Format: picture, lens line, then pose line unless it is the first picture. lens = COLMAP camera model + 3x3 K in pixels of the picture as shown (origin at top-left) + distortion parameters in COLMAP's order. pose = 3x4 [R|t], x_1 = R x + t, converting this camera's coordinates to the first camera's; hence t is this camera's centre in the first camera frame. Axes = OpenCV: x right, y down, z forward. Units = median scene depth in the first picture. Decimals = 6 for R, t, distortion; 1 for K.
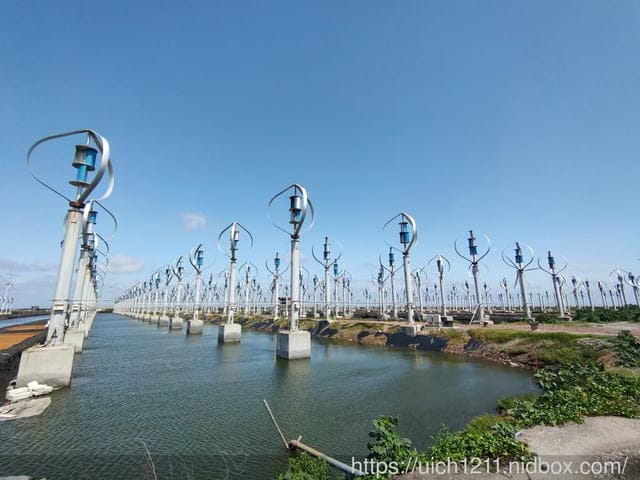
lens RADIAL K [[304.3, 0, 316.0], [0, 304.3, 239.7], [0, 0, 1]] dist [-0.000683, -0.000499]
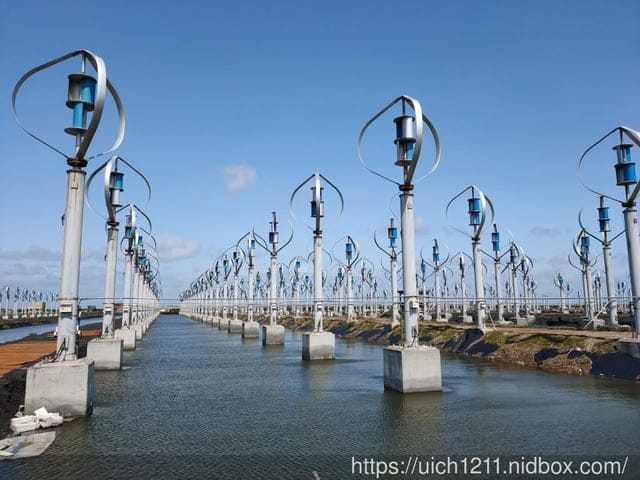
lens RADIAL K [[480.6, 0, 320.0], [0, 480.6, 240.0], [0, 0, 1]] dist [0.062618, -0.092526]
pose [[0.955172, -0.043331, -0.292863, 0.030310], [0.067459, 0.995063, 0.072793, 0.009555], [0.288263, -0.089286, 0.953380, 0.047863]]
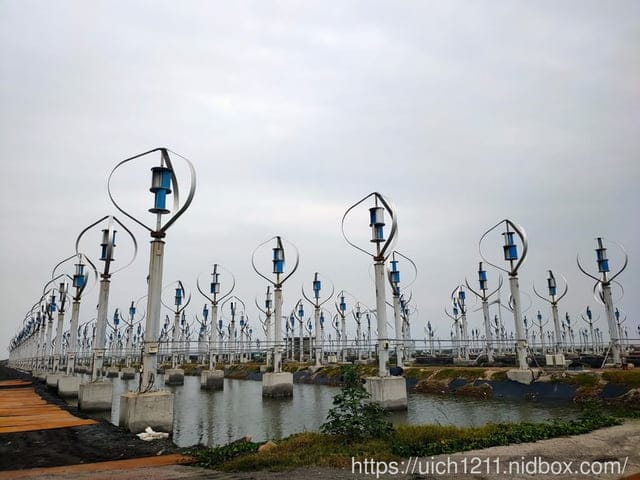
lens RADIAL K [[486.6, 0, 320.0], [0, 486.6, 240.0], [0, 0, 1]] dist [0.059887, -0.101707]
pose [[0.999152, -0.025778, -0.032118, -0.138305], [0.025499, 0.999634, -0.009082, -0.039056], [0.032340, 0.008255, 0.999443, -0.220286]]
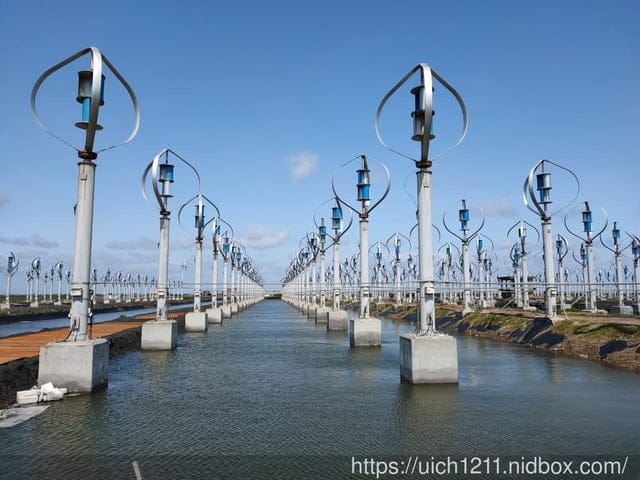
lens RADIAL K [[478.3, 0, 323.6], [0, 478.3, 245.6], [0, 0, 1]] dist [0.067118, -0.094970]
pose [[0.873613, -0.045930, -0.484449, 0.139216], [0.104045, 0.990144, 0.093753, 0.027172], [0.475369, -0.132308, 0.869781, 0.120440]]
